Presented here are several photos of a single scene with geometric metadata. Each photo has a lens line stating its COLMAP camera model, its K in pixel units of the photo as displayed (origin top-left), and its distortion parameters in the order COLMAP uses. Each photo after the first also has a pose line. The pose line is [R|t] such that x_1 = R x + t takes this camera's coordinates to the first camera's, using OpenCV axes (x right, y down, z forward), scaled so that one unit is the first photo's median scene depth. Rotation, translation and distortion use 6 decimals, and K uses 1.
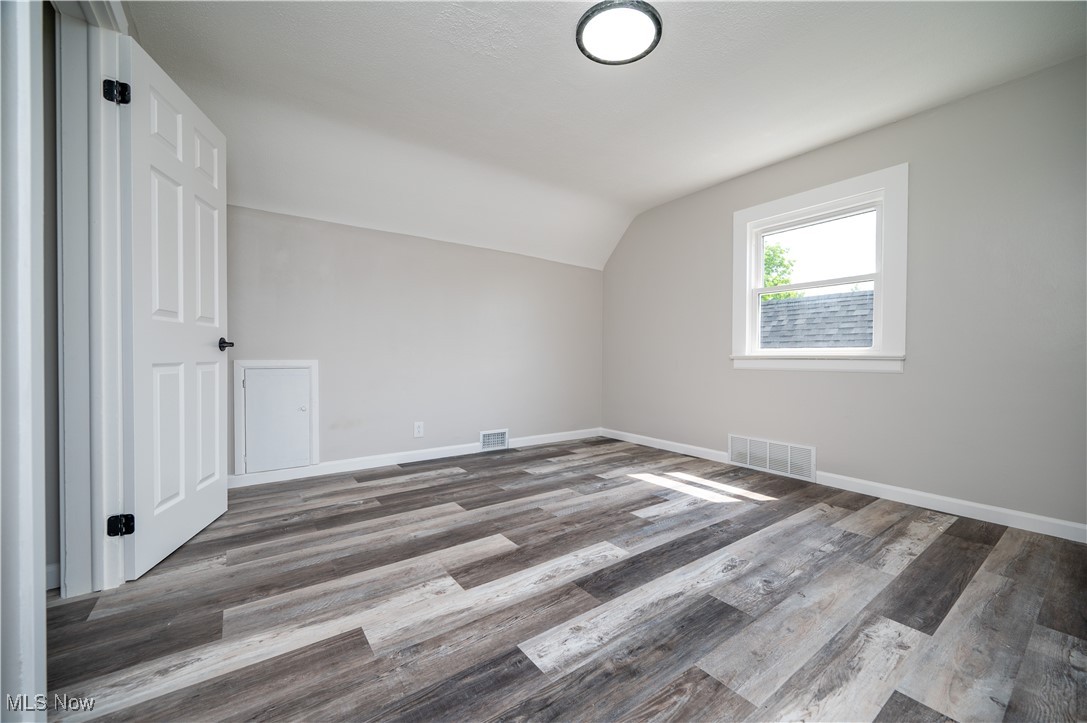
lens RADIAL K [[416.5, 0, 543.5], [0, 416.5, 361.5], [0, 0, 1]] dist [-0.000887, -0.000136]
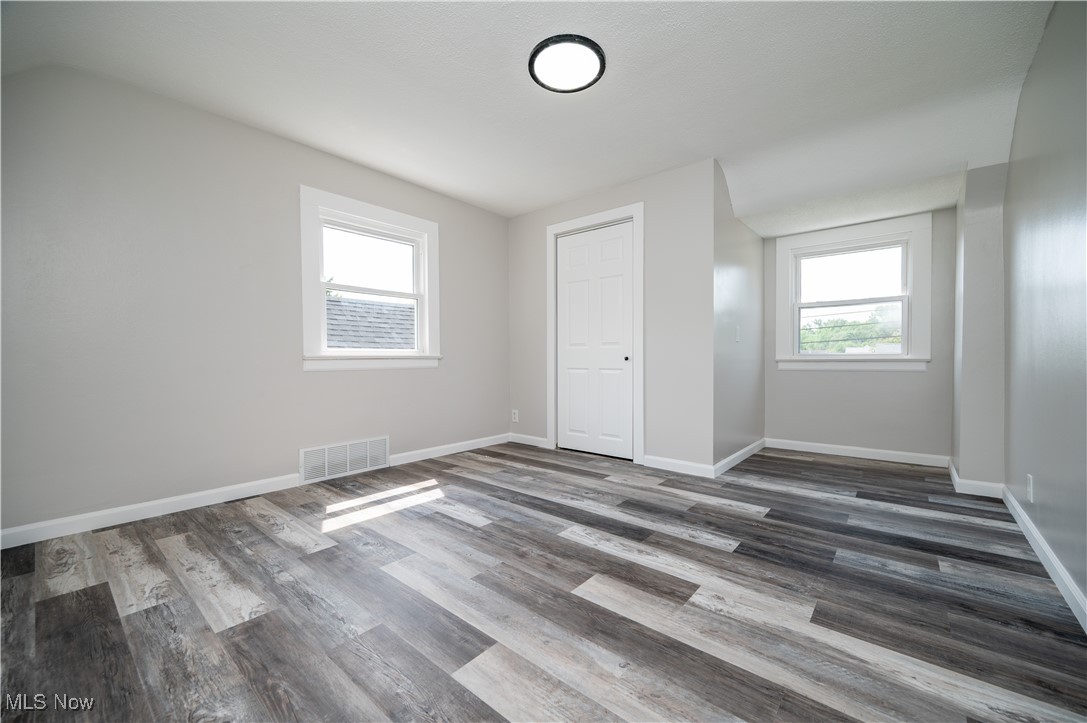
lens RADIAL K [[434.6, 0, 543.5], [0, 434.6, 361.5], [0, 0, 1]] dist [0.000604, 0.000075]
pose [[-0.238776, -0.017643, 0.970914, -0.898503], [0.008980, 0.999752, 0.020375, -0.027634], [-0.971033, 0.013584, -0.238559, 1.288750]]
